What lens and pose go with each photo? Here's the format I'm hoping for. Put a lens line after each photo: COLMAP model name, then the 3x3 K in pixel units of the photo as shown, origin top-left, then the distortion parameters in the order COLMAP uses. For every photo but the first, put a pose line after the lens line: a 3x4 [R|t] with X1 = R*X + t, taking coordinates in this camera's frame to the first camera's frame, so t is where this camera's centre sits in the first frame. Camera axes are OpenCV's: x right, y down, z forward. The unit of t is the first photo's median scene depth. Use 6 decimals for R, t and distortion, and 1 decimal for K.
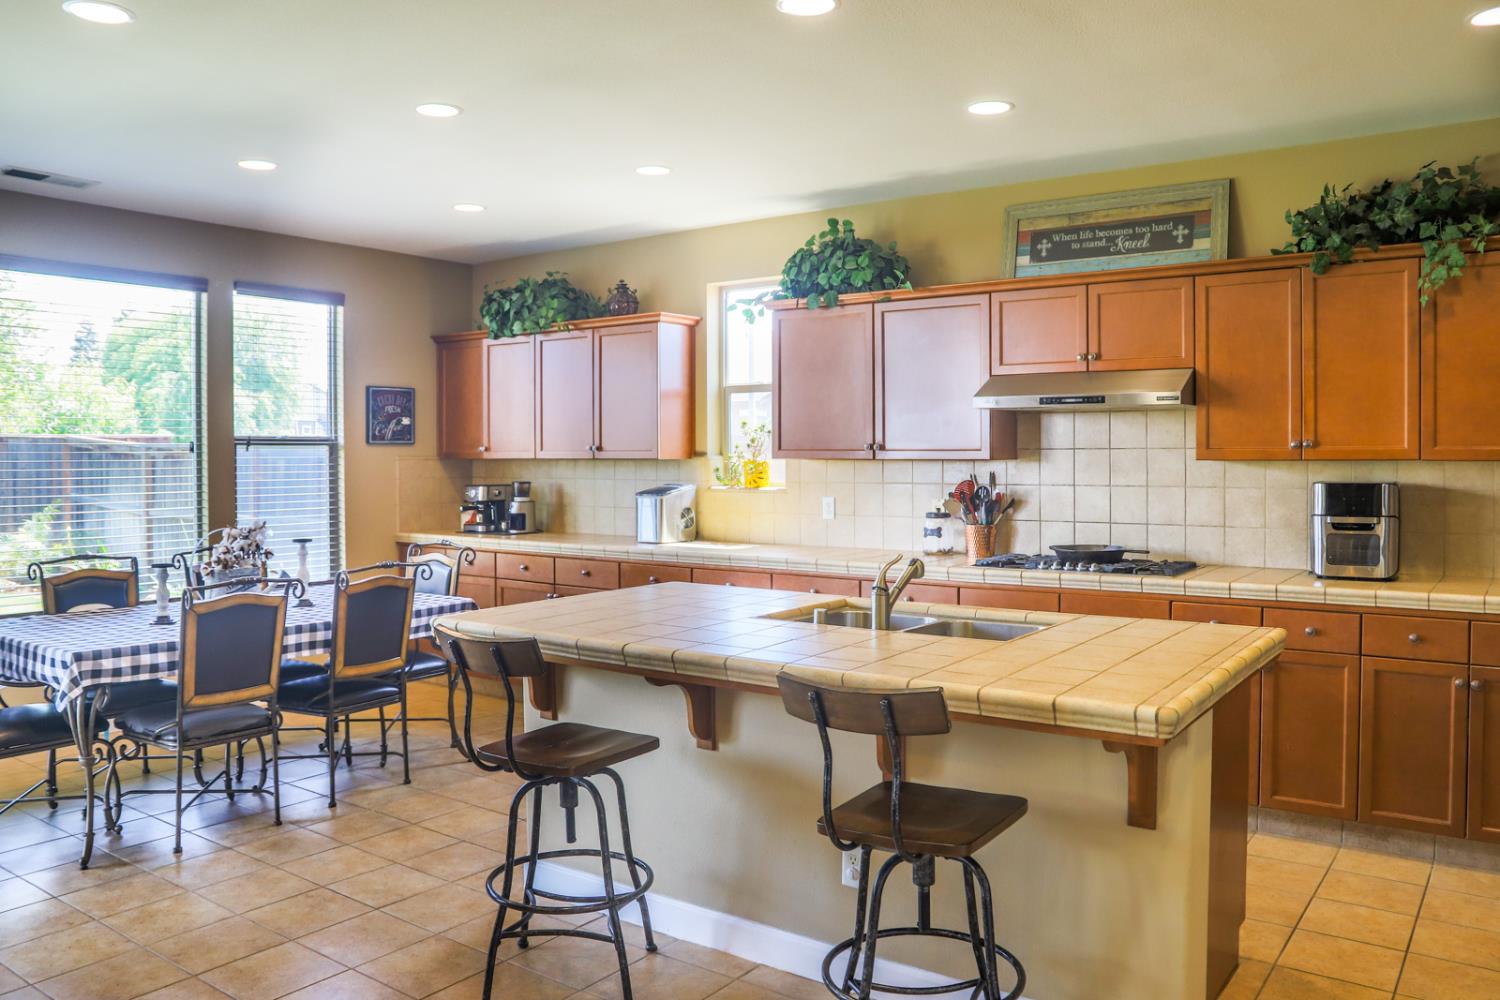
lens RADIAL K [[1077.8, 0, 764.0], [0, 1077.8, 491.9], [0, 0, 1]] dist [-0.109882, 0.076058]
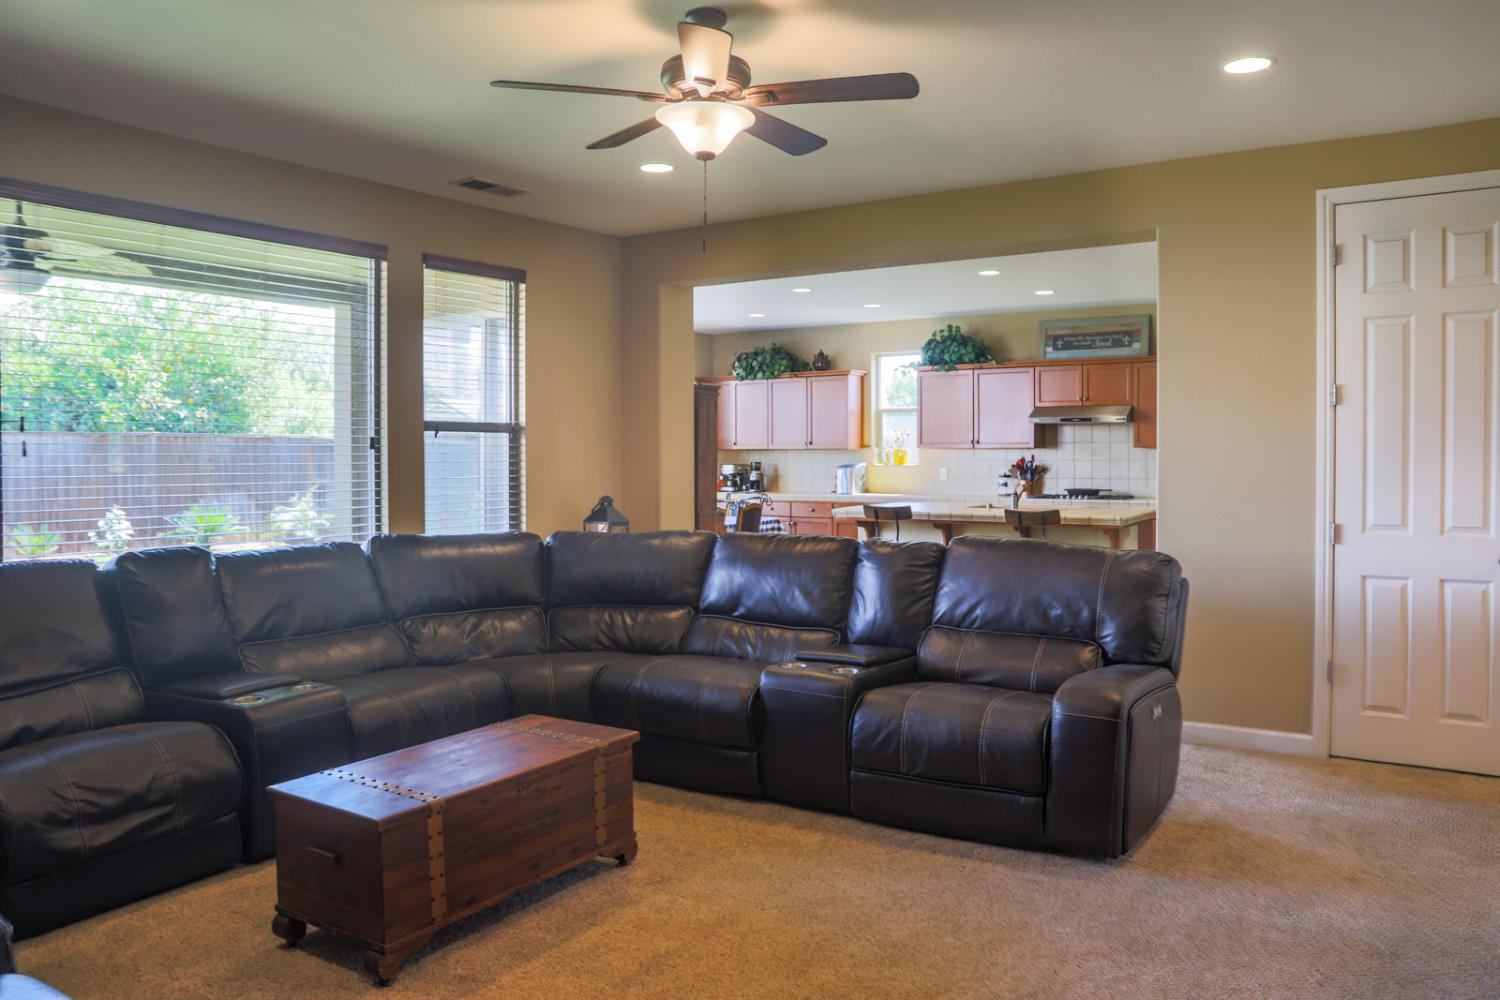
lens RADIAL K [[1077.8, 0, 739.2], [0, 1077.8, 496.3], [0, 0, 1]] dist [-0.109882, 0.076058]
pose [[0.999627, -0.001948, 0.027237, -0.387346], [0.001845, 0.999991, 0.003832, 0.050622], [-0.027245, -0.003781, 0.999622, -0.974785]]
